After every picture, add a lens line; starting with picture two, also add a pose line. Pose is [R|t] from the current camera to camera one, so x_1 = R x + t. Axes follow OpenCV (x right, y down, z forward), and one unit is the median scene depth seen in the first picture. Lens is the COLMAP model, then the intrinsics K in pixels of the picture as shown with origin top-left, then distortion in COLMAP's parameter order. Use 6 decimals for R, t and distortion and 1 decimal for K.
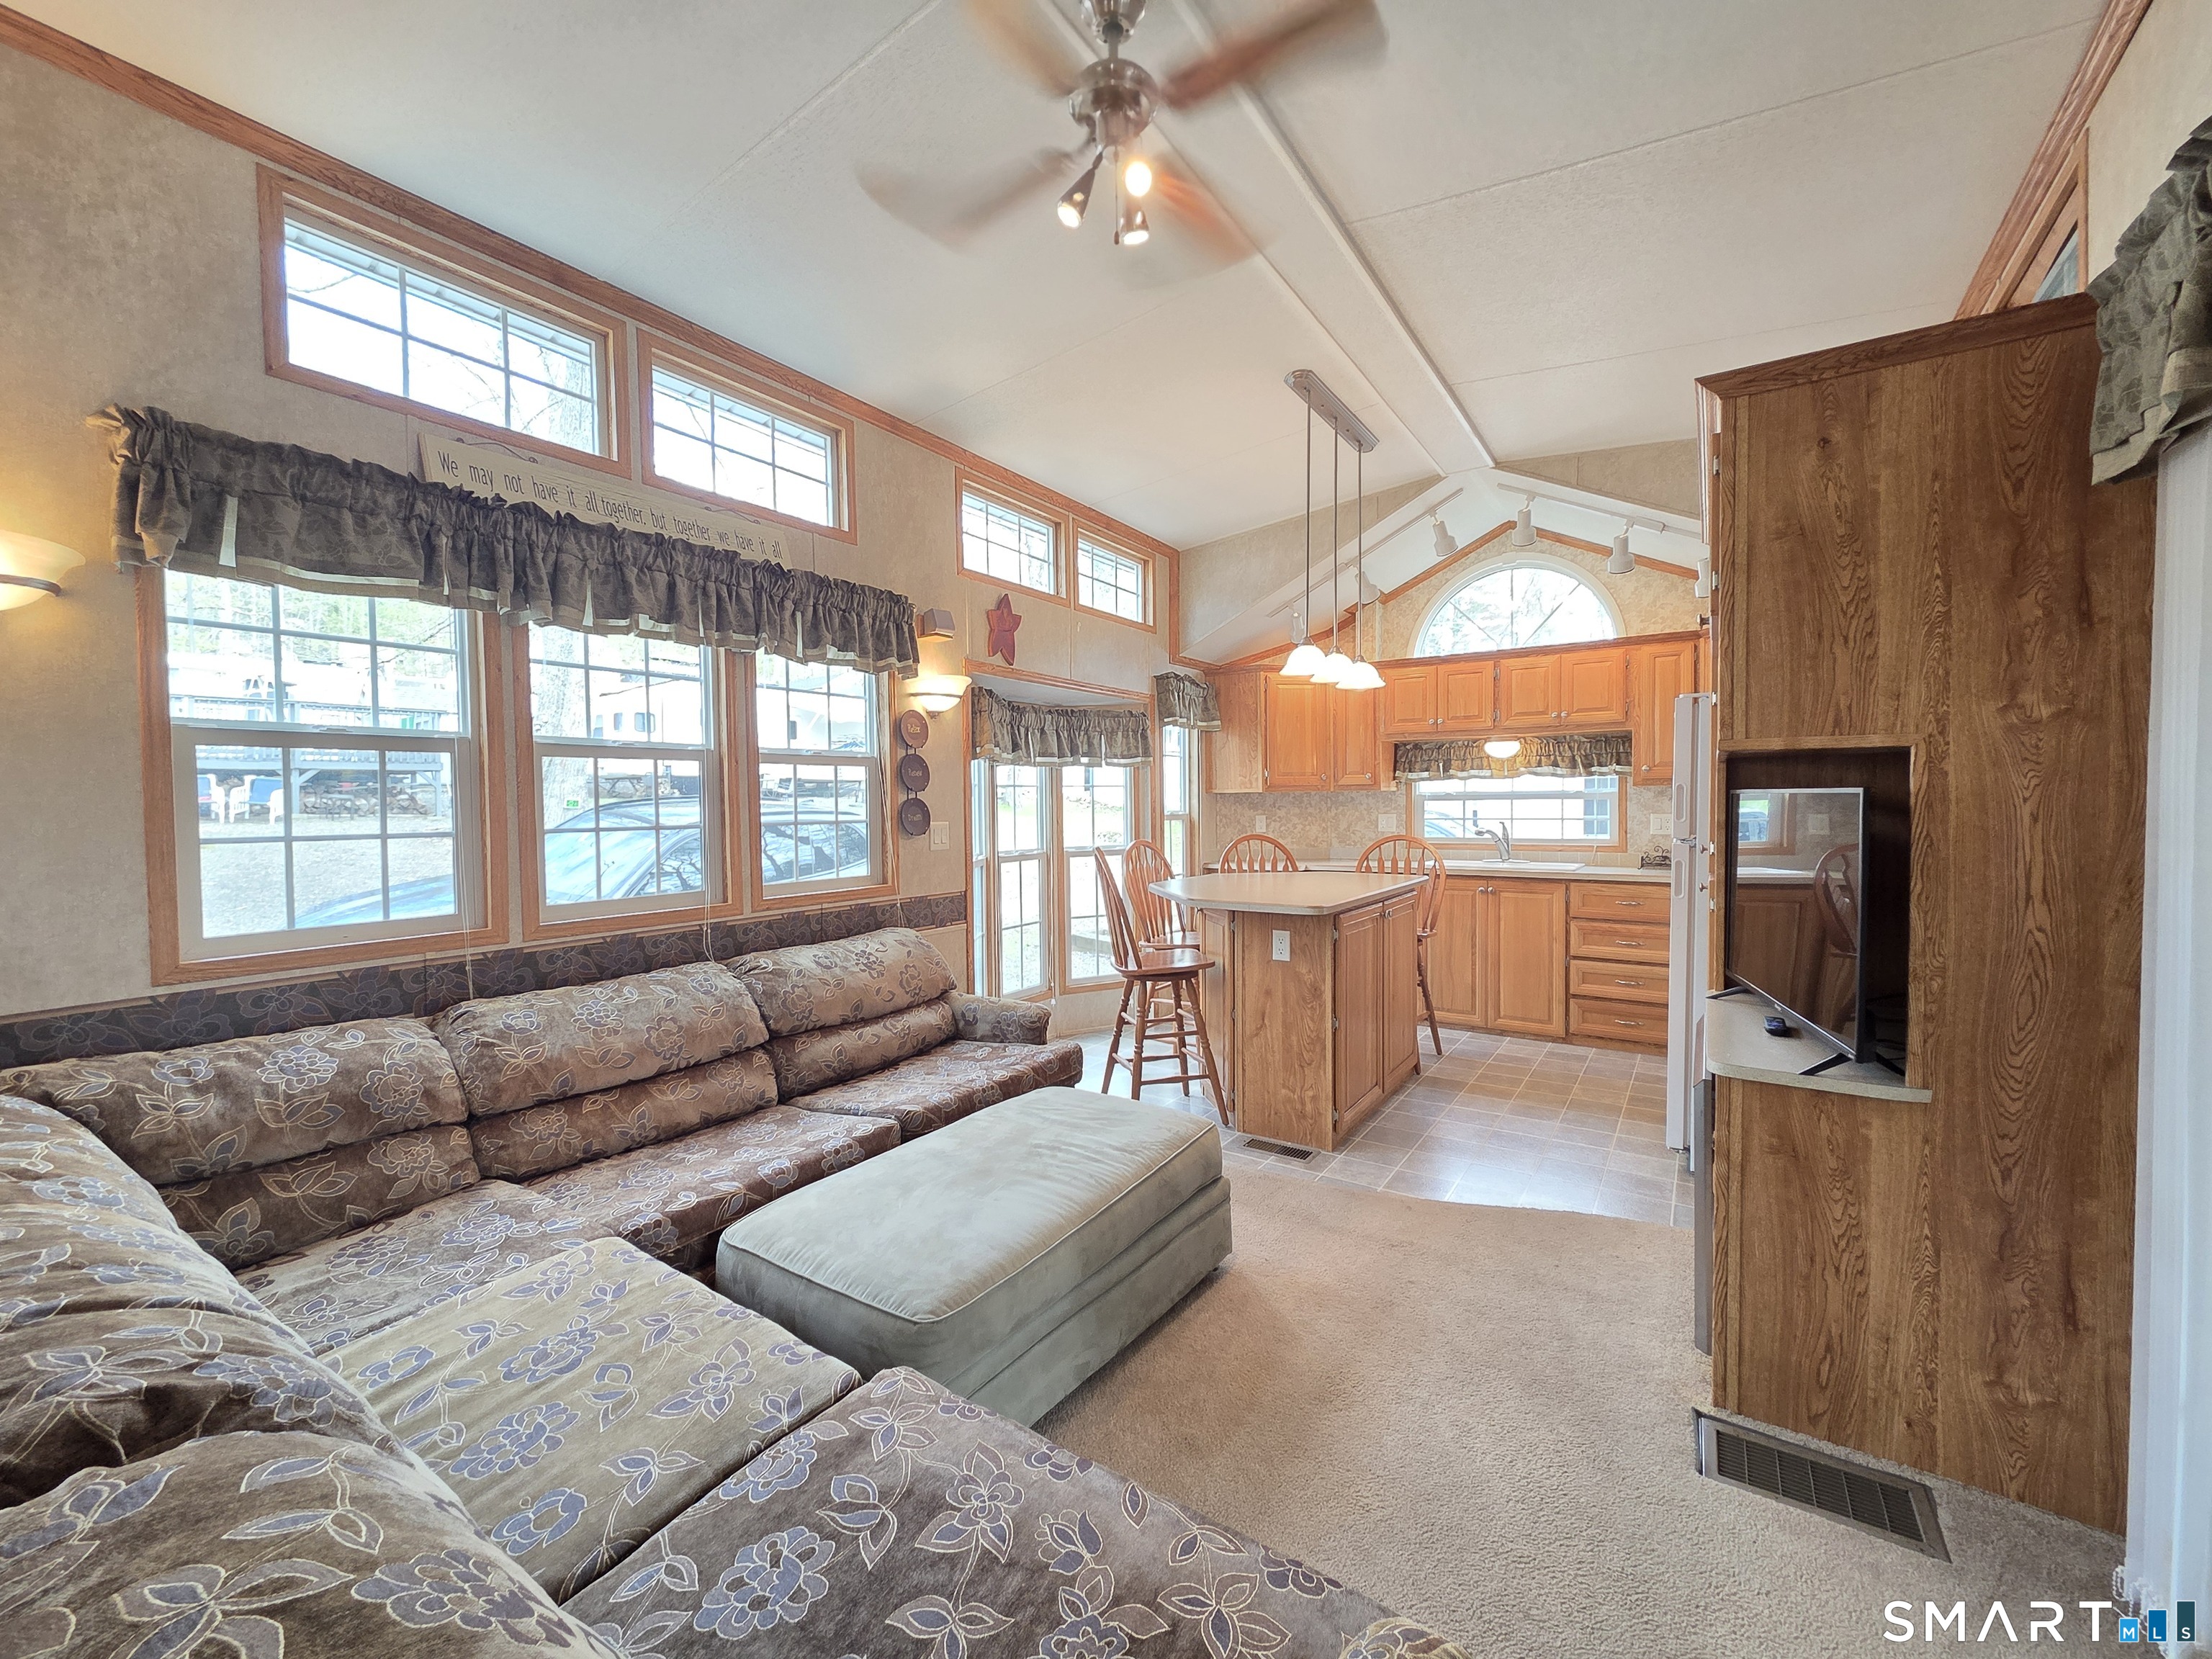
lens RADIAL K [[898.2, 0, 1104.3], [0, 898.2, 824.7], [0, 0, 1]] dist [0.002306, -0.001055]
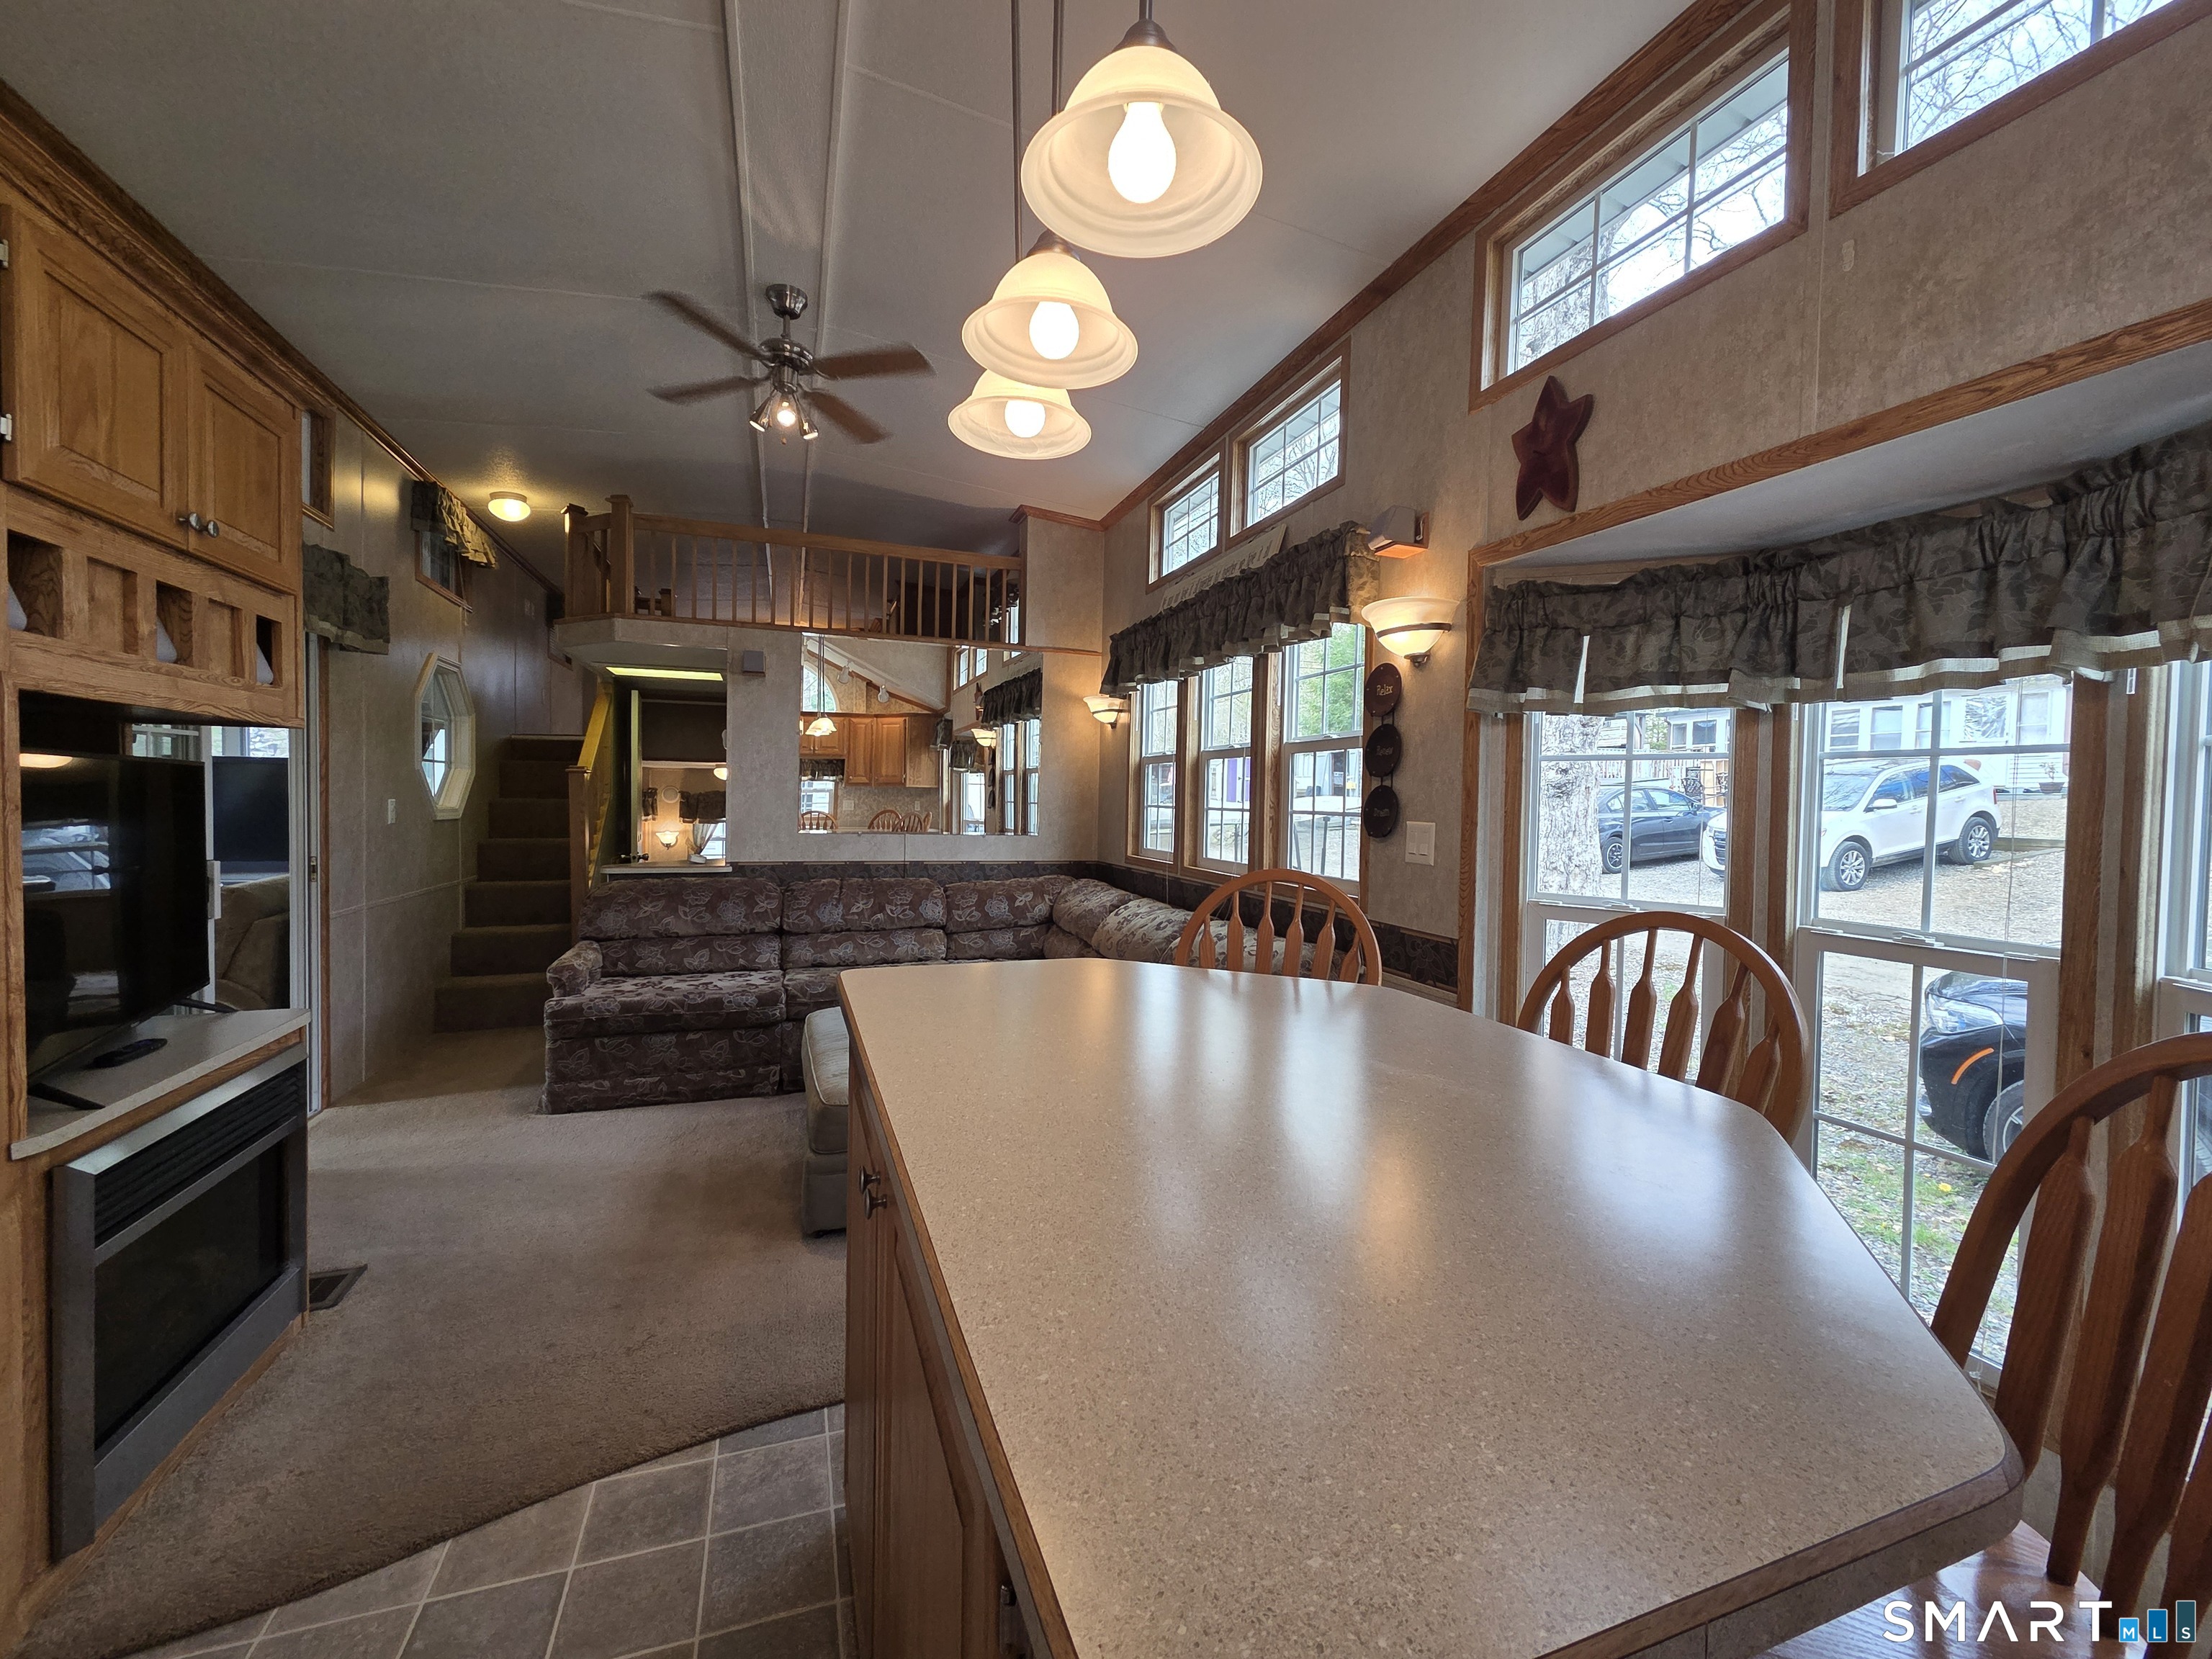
lens RADIAL K [[901.3, 0, 1110.5], [0, 901.3, 825.4], [0, 0, 1]] dist [0.002828, -0.000465]
pose [[-0.581747, 0.020982, -0.813099, 0.611419], [-0.035686, 0.998046, 0.051287, -0.033727], [0.812587, 0.058853, -0.579861, 1.515244]]
